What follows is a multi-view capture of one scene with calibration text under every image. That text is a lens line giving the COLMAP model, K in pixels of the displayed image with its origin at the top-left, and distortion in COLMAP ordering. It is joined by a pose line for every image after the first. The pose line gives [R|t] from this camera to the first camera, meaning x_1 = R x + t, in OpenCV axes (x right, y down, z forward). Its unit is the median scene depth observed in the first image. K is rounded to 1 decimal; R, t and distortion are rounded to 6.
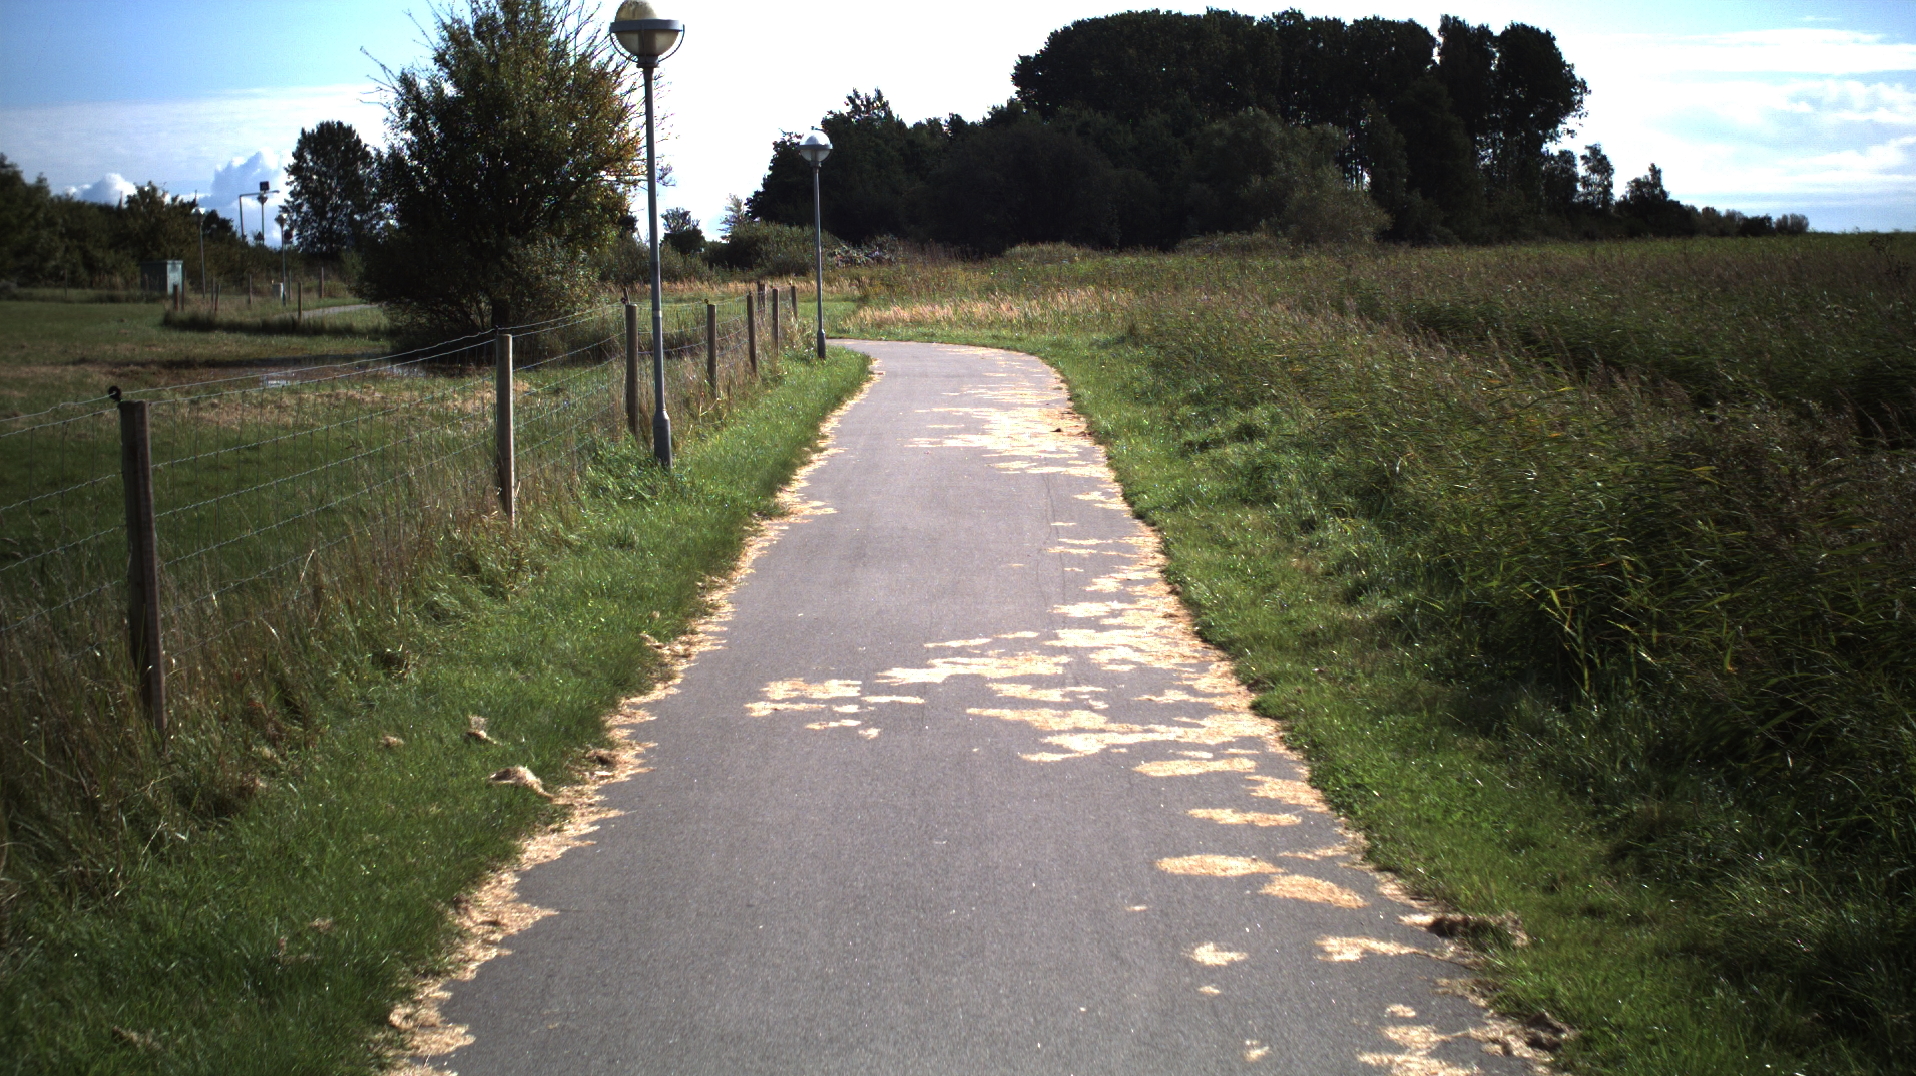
lens RADIAL K [[3401.0, 0, 958.0], [0, 3401.0, 538.0], [0, 0, 1]] dist [-0.322752, 0.555979]
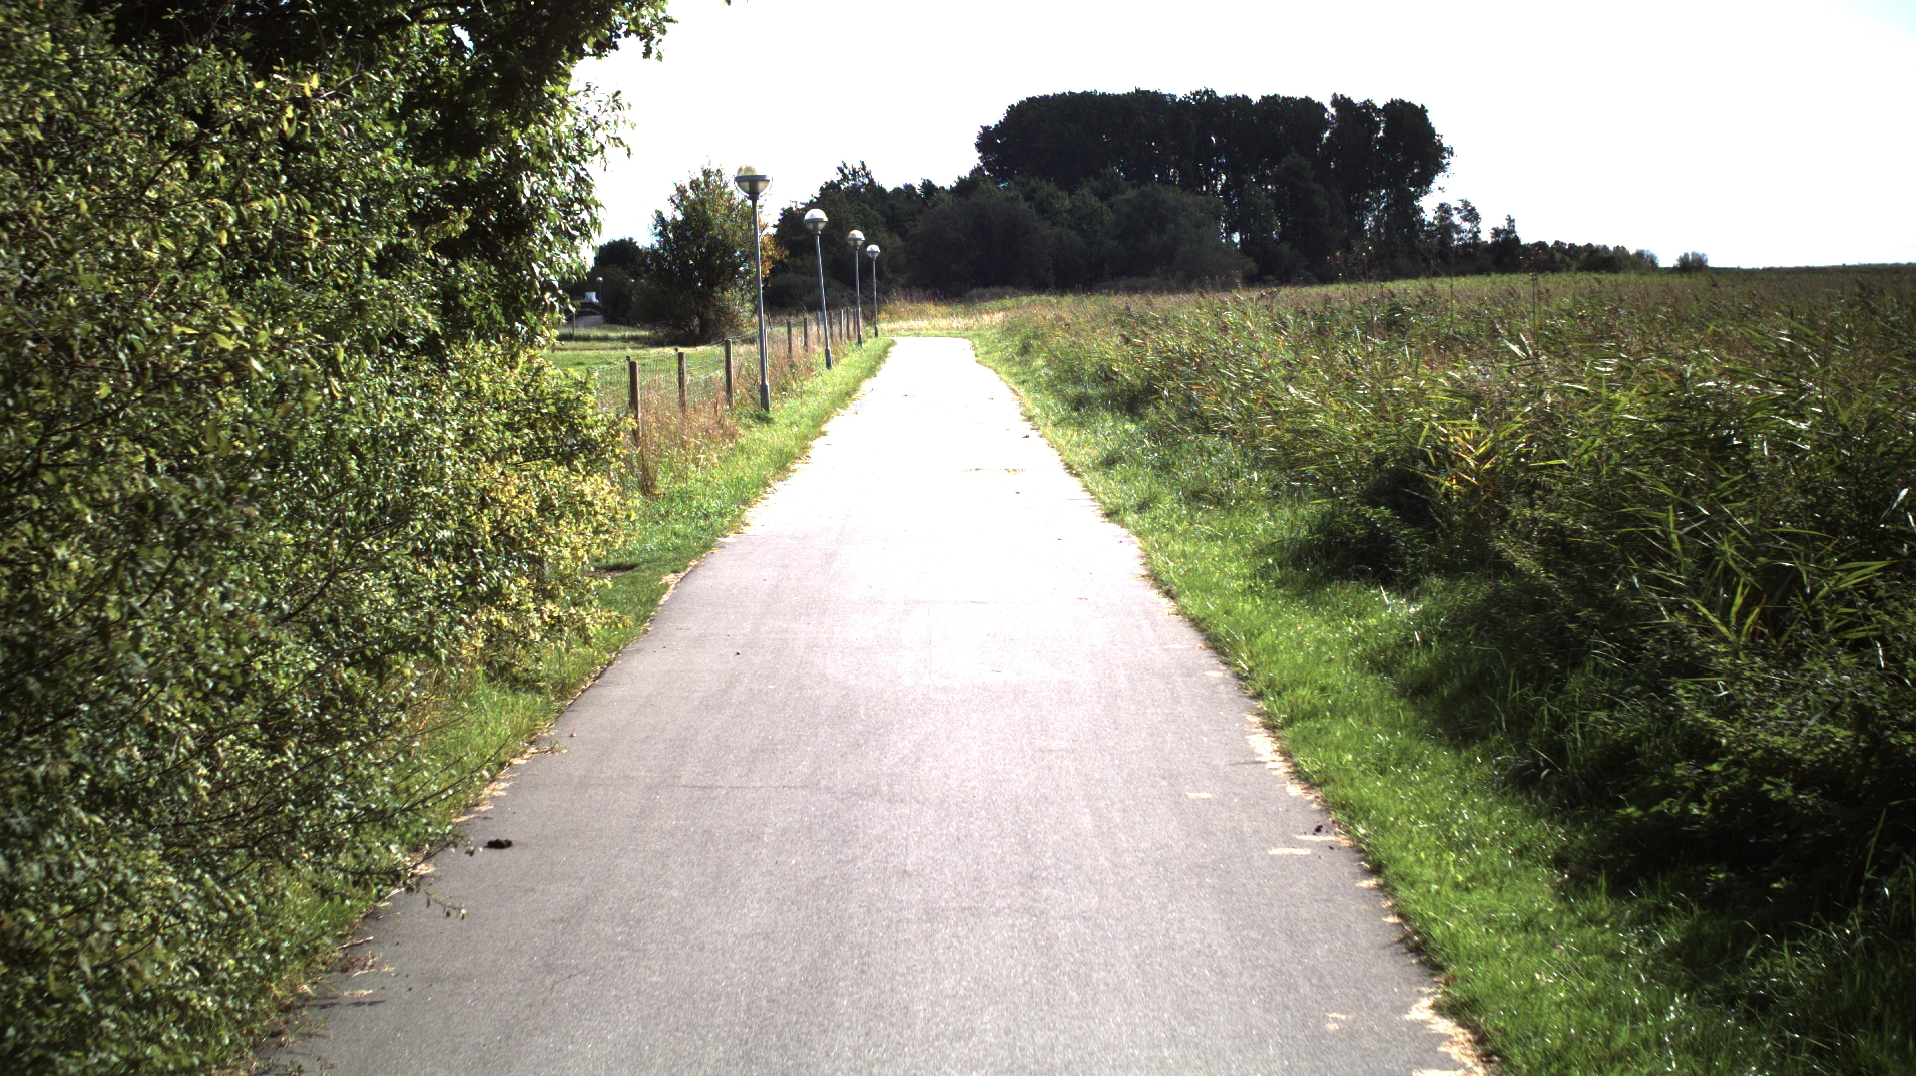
lens RADIAL K [[3401.0, 0, 958.0], [0, 3401.0, 538.0], [0, 0, 1]] dist [-0.322752, 0.555979]
pose [[0.999919, -0.010380, 0.007400, -0.000225], [0.010472, 0.999867, -0.012492, 0.040390], [-0.007269, 0.012569, 0.999895, -0.476384]]
